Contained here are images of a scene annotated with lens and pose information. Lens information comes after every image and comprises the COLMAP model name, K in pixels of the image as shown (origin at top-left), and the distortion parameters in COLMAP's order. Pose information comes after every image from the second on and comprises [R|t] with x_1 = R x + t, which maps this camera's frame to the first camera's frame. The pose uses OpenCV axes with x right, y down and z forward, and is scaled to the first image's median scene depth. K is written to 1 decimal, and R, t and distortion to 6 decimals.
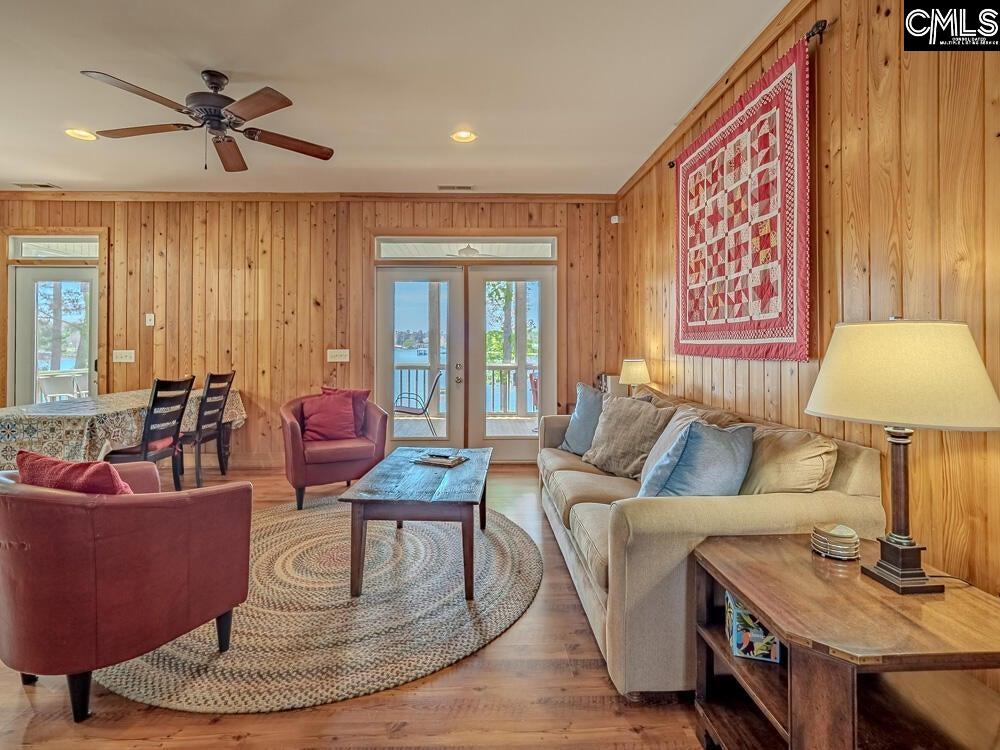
lens RADIAL K [[479.8, 0, 496.1], [0, 479.8, 364.5], [0, 0, 1]] dist [-0.001058, -0.000465]
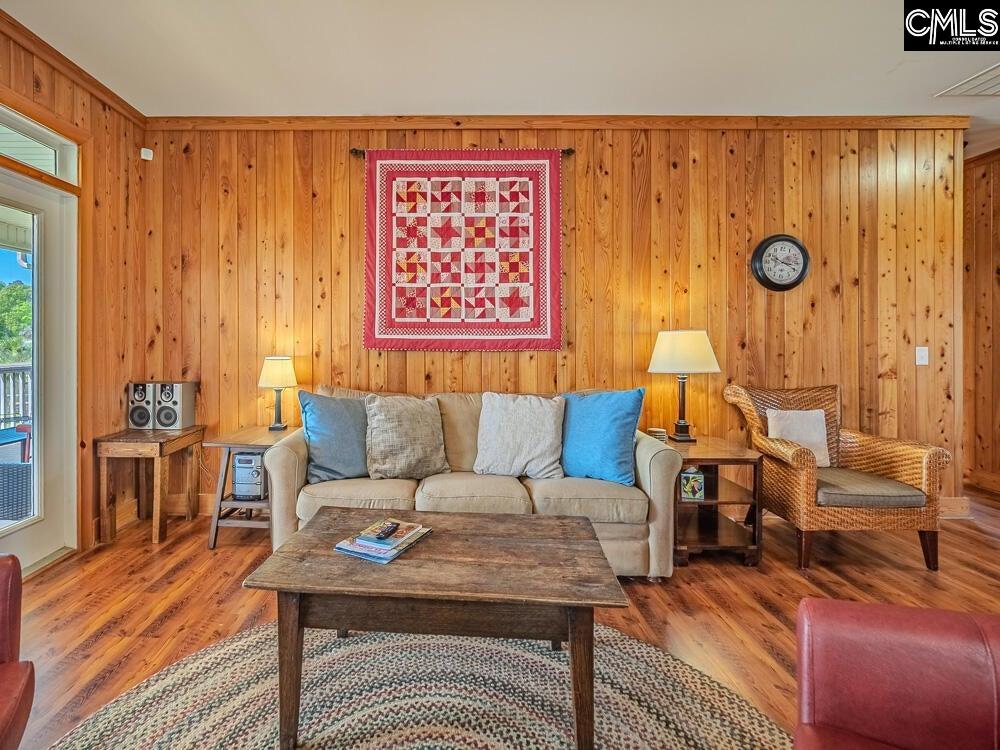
lens RADIAL K [[479.8, 0, 482.9], [0, 479.8, 351.1], [0, 0, 1]] dist [-0.001058, -0.000465]
pose [[0.029172, -0.005078, 0.999562, -0.766500], [0.038478, 0.999252, 0.003953, -0.016115], [-0.998834, 0.038346, 0.029346, 0.949328]]
